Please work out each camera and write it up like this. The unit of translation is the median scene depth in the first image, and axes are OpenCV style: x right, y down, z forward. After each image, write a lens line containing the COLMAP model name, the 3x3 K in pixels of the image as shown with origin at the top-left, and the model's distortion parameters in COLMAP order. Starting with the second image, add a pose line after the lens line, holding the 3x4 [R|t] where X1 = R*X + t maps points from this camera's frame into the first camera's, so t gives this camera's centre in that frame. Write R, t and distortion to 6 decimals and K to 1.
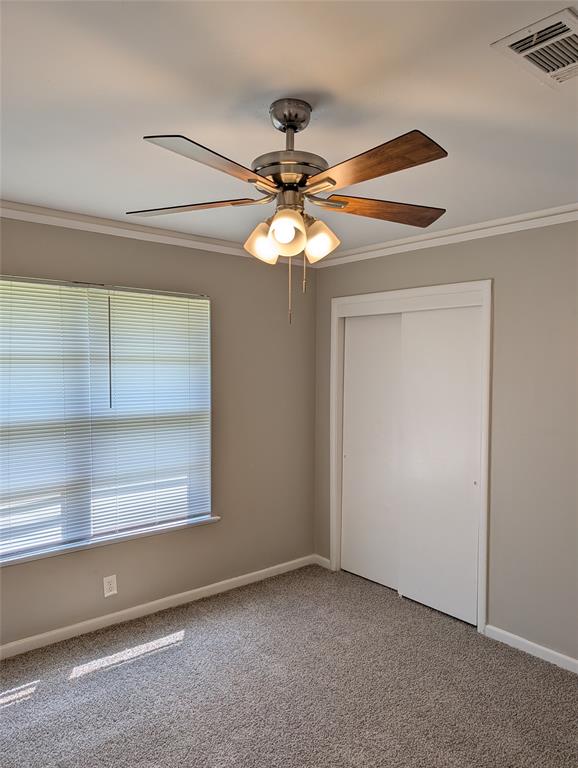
lens RADIAL K [[554.0, 0, 292.7], [0, 554.0, 387.6], [0, 0, 1]] dist [0.017210, -0.010292]
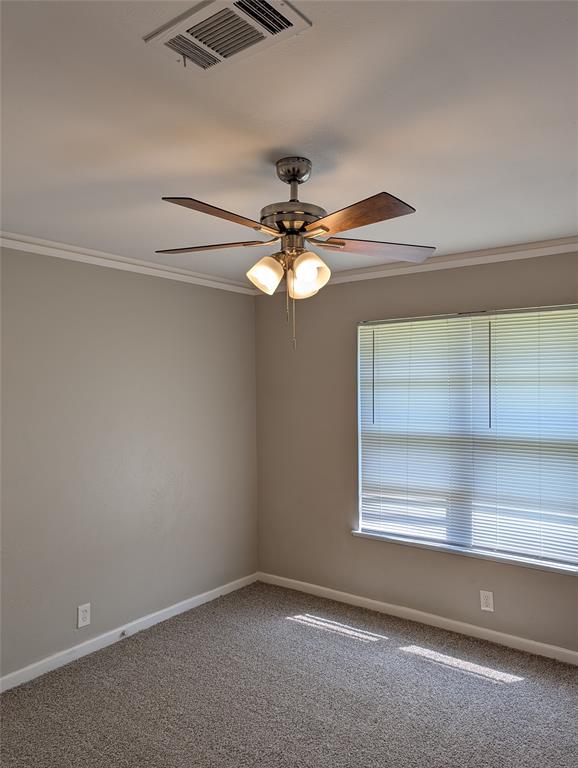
lens RADIAL K [[554.0, 0, 296.3], [0, 554.0, 383.3], [0, 0, 1]] dist [0.017210, -0.010292]
pose [[0.229979, -0.014740, -0.973084, 0.618058], [-0.034838, 0.999120, -0.023368, -0.010175], [0.972572, 0.039275, 0.229263, 0.418385]]
